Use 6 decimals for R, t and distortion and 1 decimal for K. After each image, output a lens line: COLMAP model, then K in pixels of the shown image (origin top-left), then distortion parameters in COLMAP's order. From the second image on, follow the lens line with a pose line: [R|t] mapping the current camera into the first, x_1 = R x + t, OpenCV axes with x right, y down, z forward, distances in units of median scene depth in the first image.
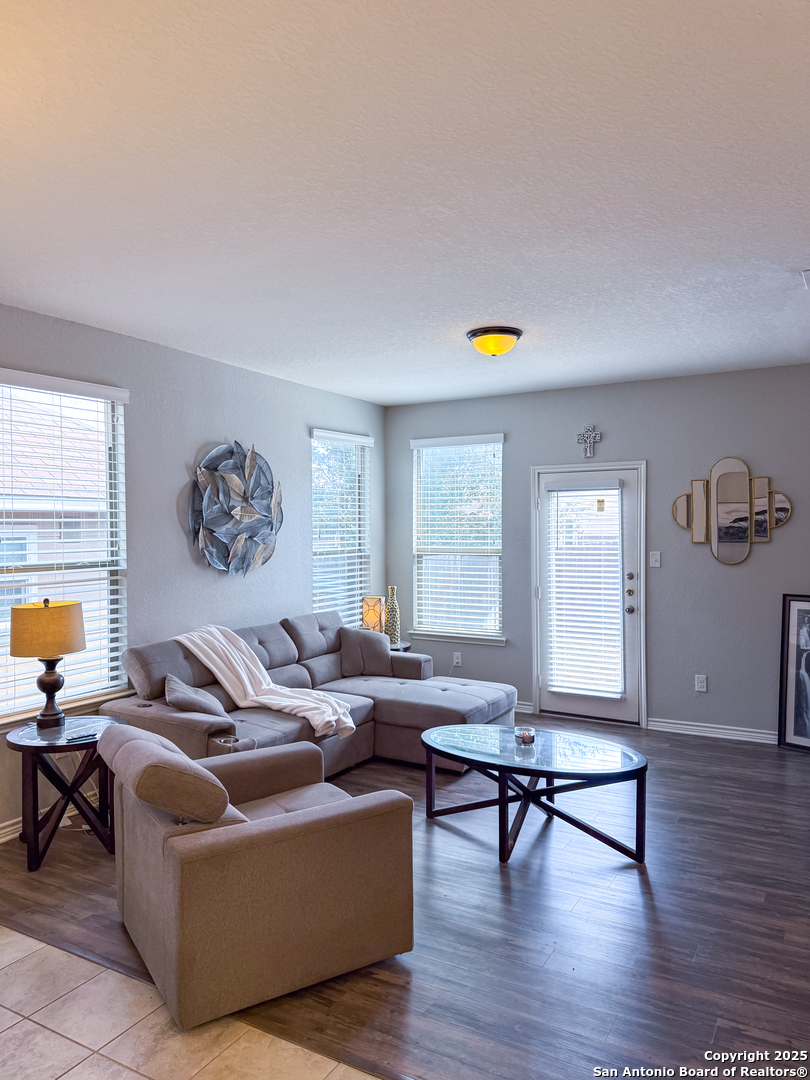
lens RADIAL K [[759.4, 0, 403.1], [0, 759.4, 543.1], [0, 0, 1]] dist [0.100248, -0.138679]
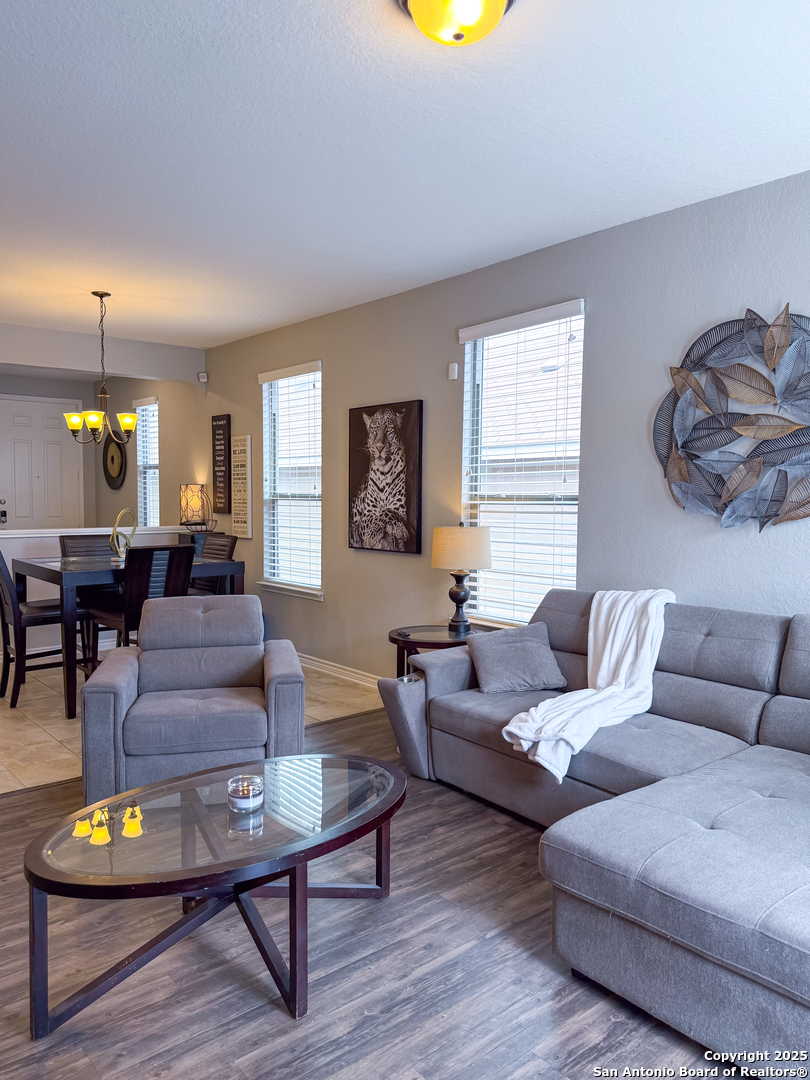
lens RADIAL K [[782.9, 0, 403.3], [0, 782.9, 542.2], [0, 0, 1]] dist [0.109901, -0.149989]
pose [[-0.346507, 0.063993, -0.935862, 0.473410], [-0.016134, 0.997116, 0.074155, 0.011122], [0.937909, 0.040795, -0.344475, 0.928062]]
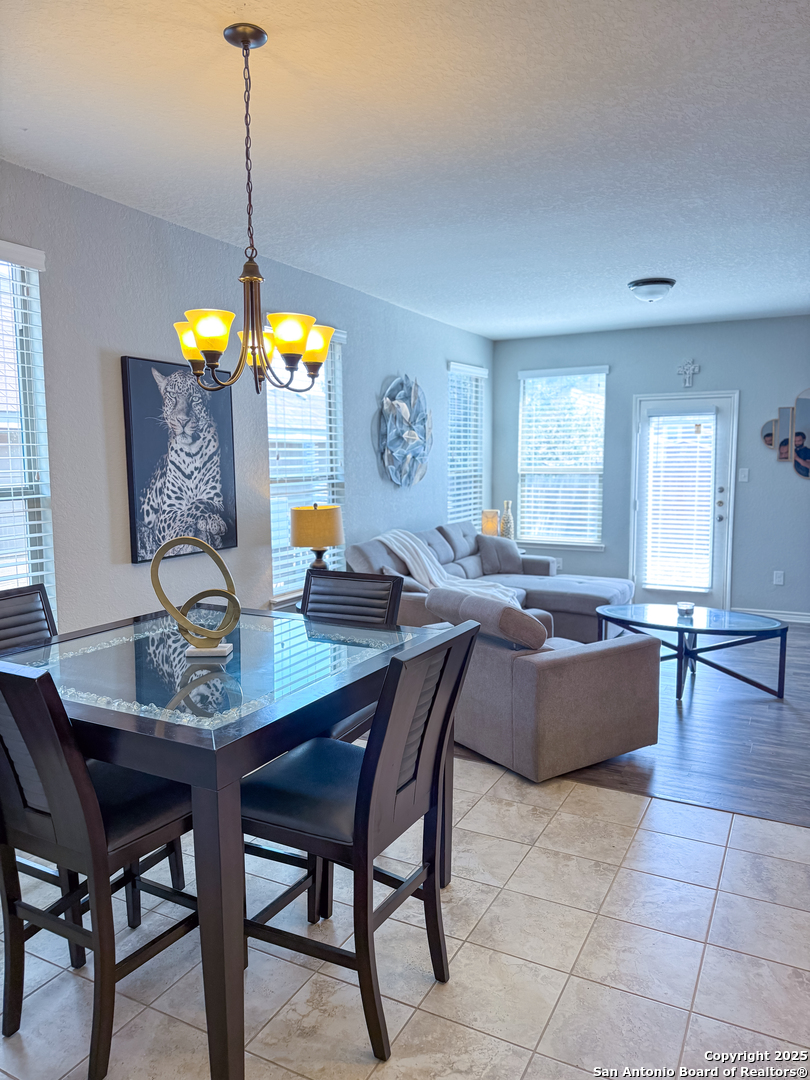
lens RADIAL K [[758.4, 0, 405.0], [0, 758.4, 540.0], [0, 0, 1]] dist [0.087694, -0.136974]
pose [[0.999384, -0.004971, 0.034753, -0.250873], [0.001838, 0.995974, 0.089622, 0.014634], [-0.035058, -0.089503, 0.995369, -0.176593]]
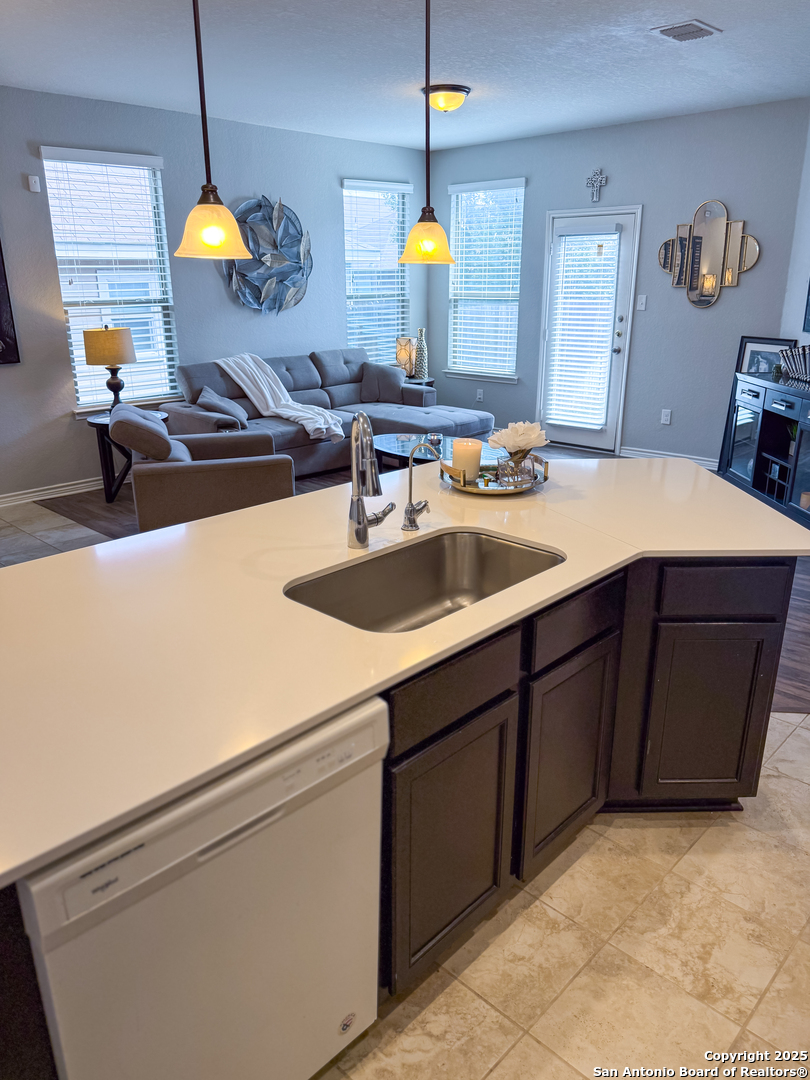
lens RADIAL K [[761.1, 0, 405.0], [0, 761.1, 540.0], [0, 0, 1]] dist [0.169576, -0.365453]
pose [[0.970322, 0.078047, -0.228876, 0.302395], [-0.004334, 0.951944, 0.306240, 0.006538], [0.241778, -0.296160, 0.924031, -0.214295]]
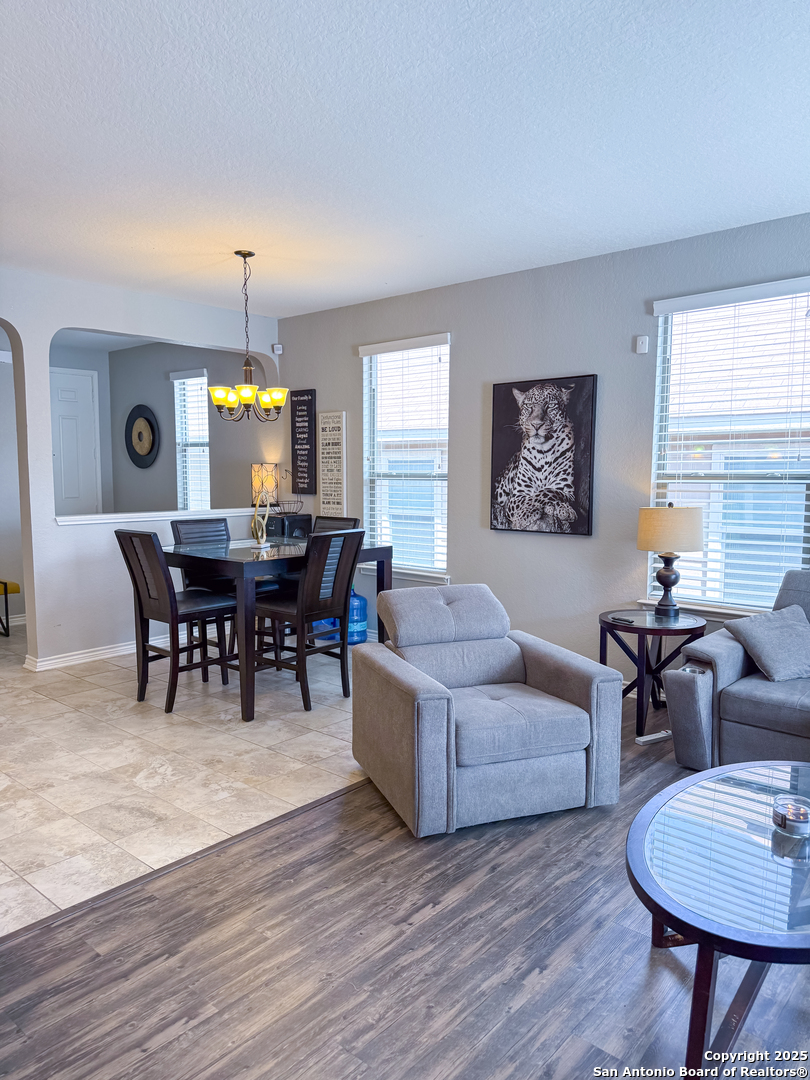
lens RADIAL K [[759.4, 0, 403.1], [0, 759.4, 543.1], [0, 0, 1]] dist [0.100248, -0.138679]
pose [[-0.201173, 0.099895, -0.974449, 0.495240], [-0.014824, 0.994362, 0.104997, 0.013611], [0.979444, 0.035568, -0.198558, 0.590008]]
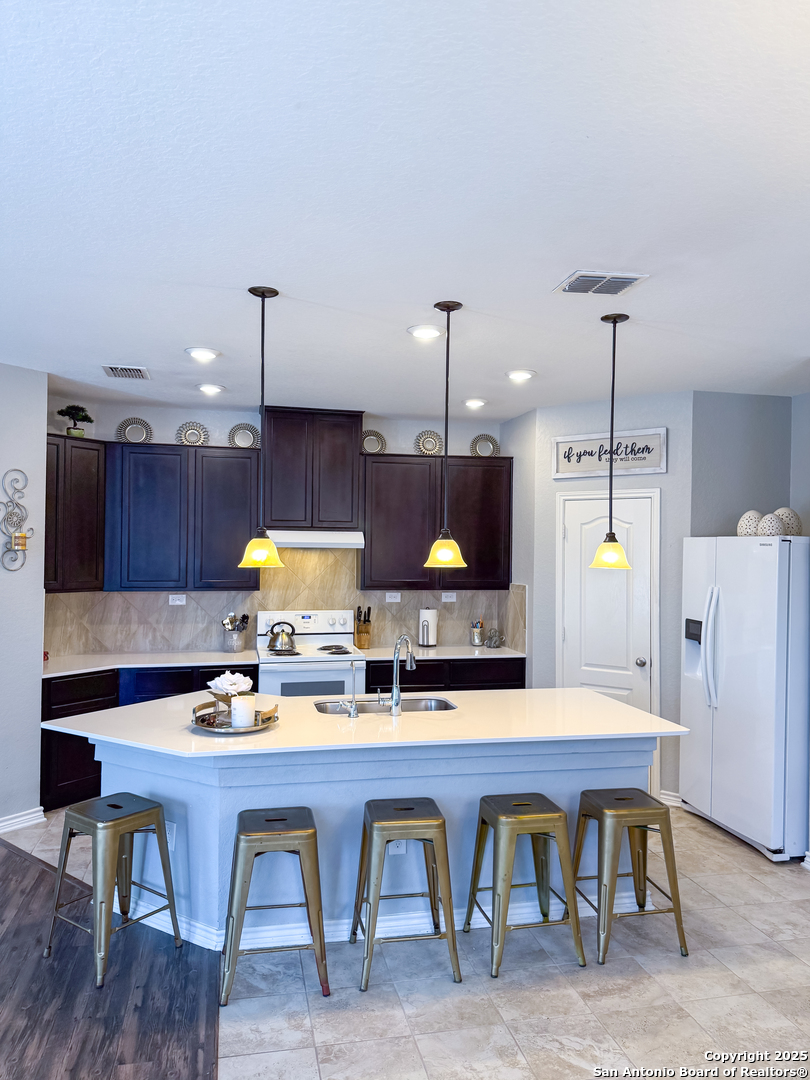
lens RADIAL K [[774.8, 0, 396.3], [0, 774.8, 549.3], [0, 0, 1]] dist [0.081176, -0.093554]
pose [[-0.663701, -0.001478, 0.747997, -0.292679], [0.005687, 0.999959, 0.007022, -0.025756], [-0.747977, 0.008914, -0.663665, 0.540450]]
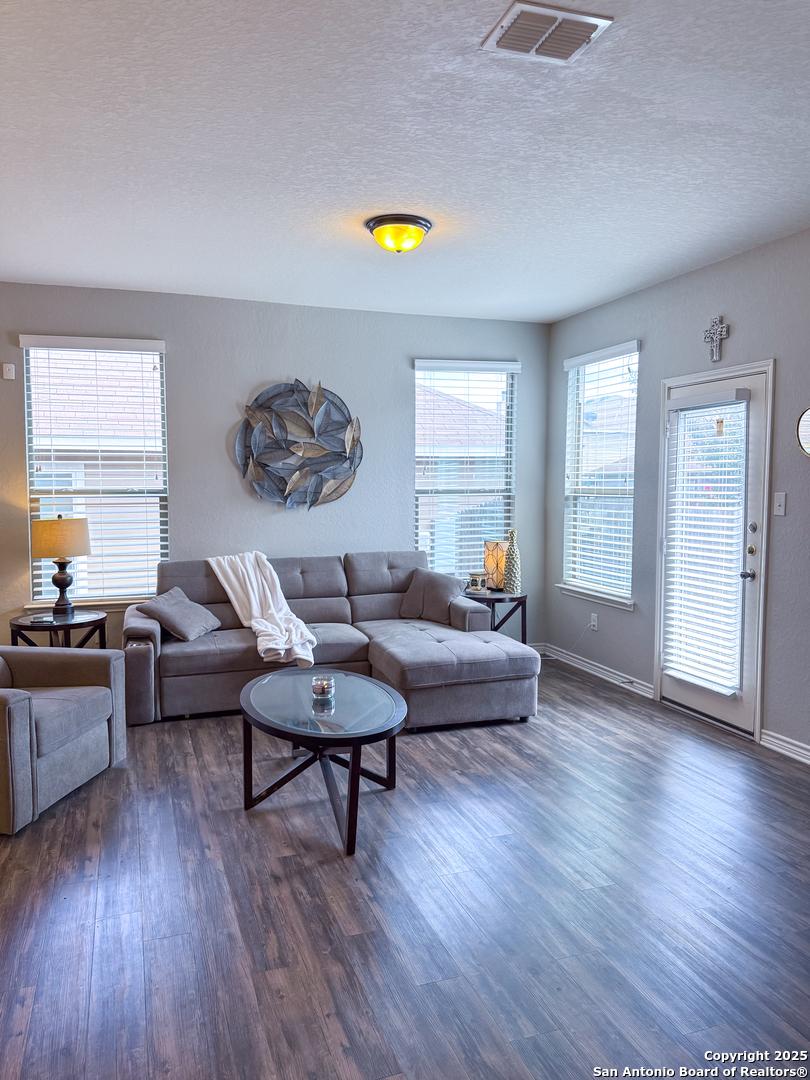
lens RADIAL K [[782.9, 0, 403.3], [0, 782.9, 542.2], [0, 0, 1]] dist [0.109901, -0.149989]
pose [[0.758582, 0.055199, -0.649235, 0.578015], [-0.016828, 0.997733, 0.065166, 0.015757], [0.651360, -0.038508, 0.757791, 0.261184]]
